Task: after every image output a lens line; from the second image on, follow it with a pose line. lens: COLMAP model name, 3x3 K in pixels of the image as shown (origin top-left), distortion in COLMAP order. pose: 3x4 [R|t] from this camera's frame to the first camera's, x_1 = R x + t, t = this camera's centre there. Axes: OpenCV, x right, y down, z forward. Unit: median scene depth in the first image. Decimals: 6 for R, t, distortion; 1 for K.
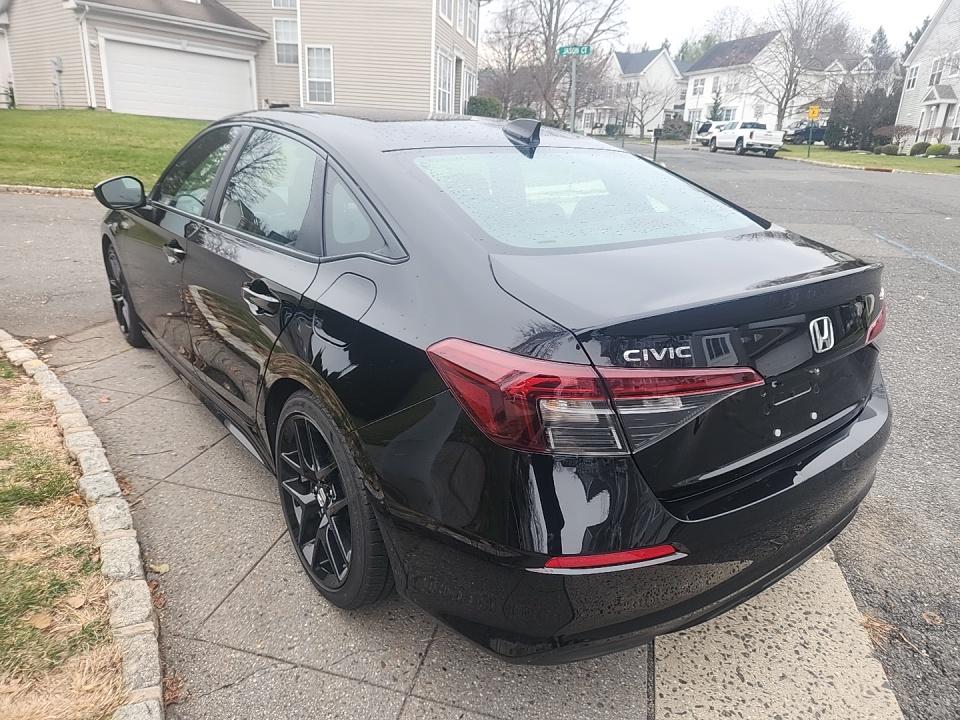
lens RADIAL K [[643.7, 0, 488.7], [0, 643.7, 359.0], [0, 0, 1]] dist [0.042254, -0.036738]
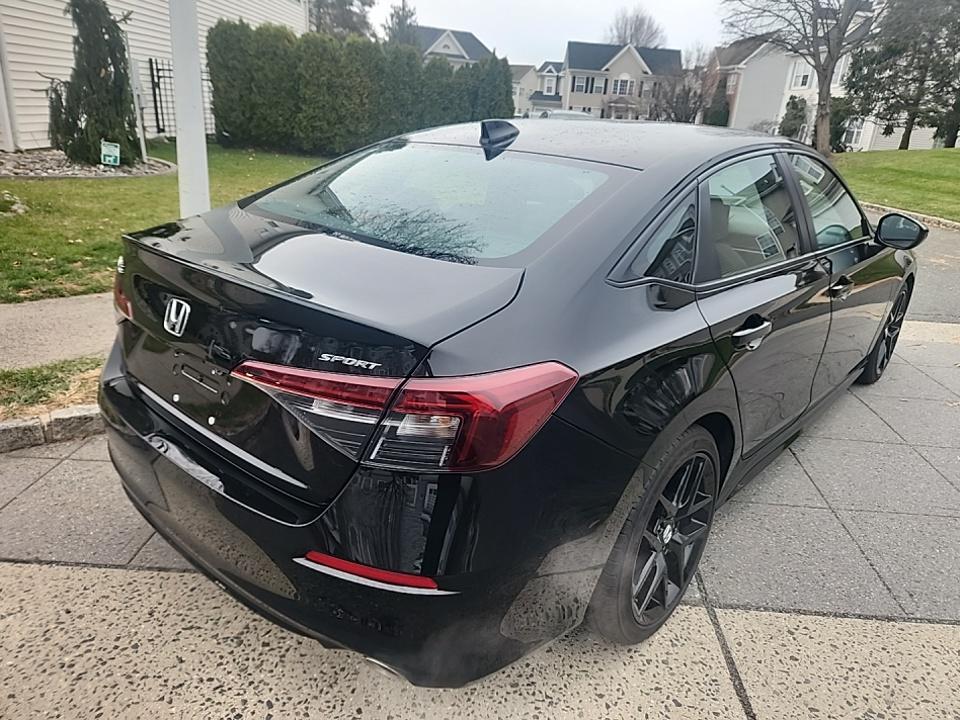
lens RADIAL K [[652.5, 0, 484.1], [0, 652.5, 356.5], [0, 0, 1]] dist [0.055649, -0.043037]
pose [[0.180884, 0.307283, -0.934269, 0.163303], [-0.370269, 0.901323, 0.224759, -0.039500], [0.911143, 0.305275, 0.276813, 0.122648]]
